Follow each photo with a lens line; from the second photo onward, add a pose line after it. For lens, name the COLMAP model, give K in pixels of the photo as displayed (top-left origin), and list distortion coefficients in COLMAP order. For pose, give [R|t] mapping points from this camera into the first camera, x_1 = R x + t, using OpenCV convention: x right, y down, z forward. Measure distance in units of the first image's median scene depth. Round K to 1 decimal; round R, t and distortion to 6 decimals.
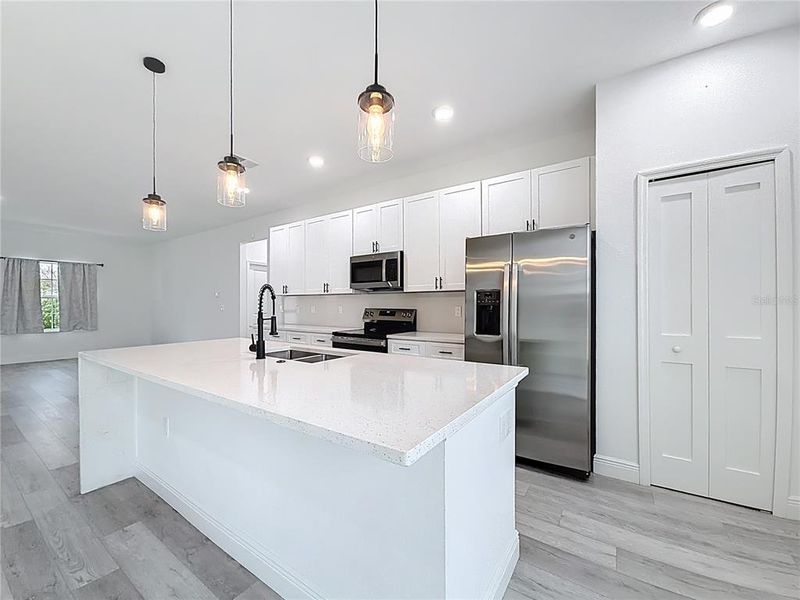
lens RADIAL K [[325.4, 0, 397.5], [0, 325.4, 305.9], [0, 0, 1]] dist [-0.002032, 0.000921]
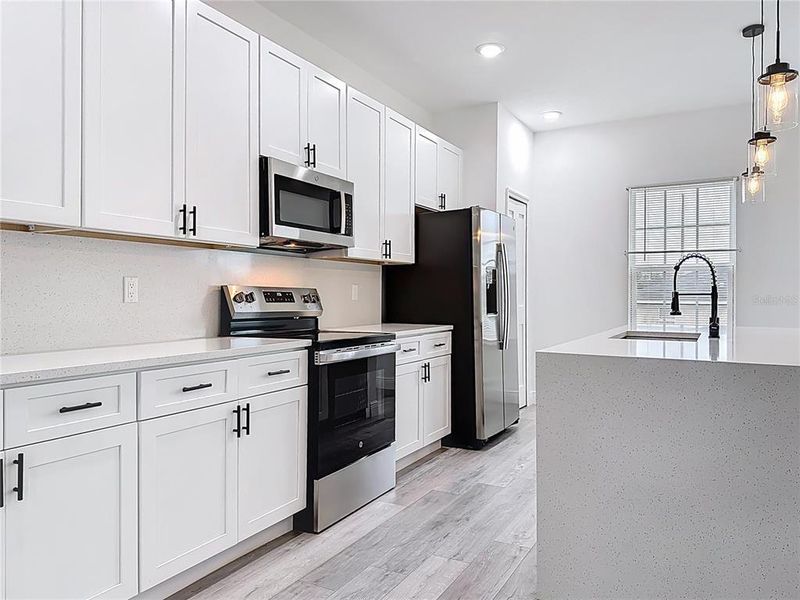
lens RADIAL K [[583.8, 0, 397.1], [0, 583.8, 295.8], [0, 0, 1]] dist [0.056250, -0.053172]
pose [[-0.095285, -0.003157, 0.995445, -0.968621], [-0.003080, 0.999991, 0.002877, 0.019962], [-0.995445, -0.002792, -0.095294, 1.002034]]
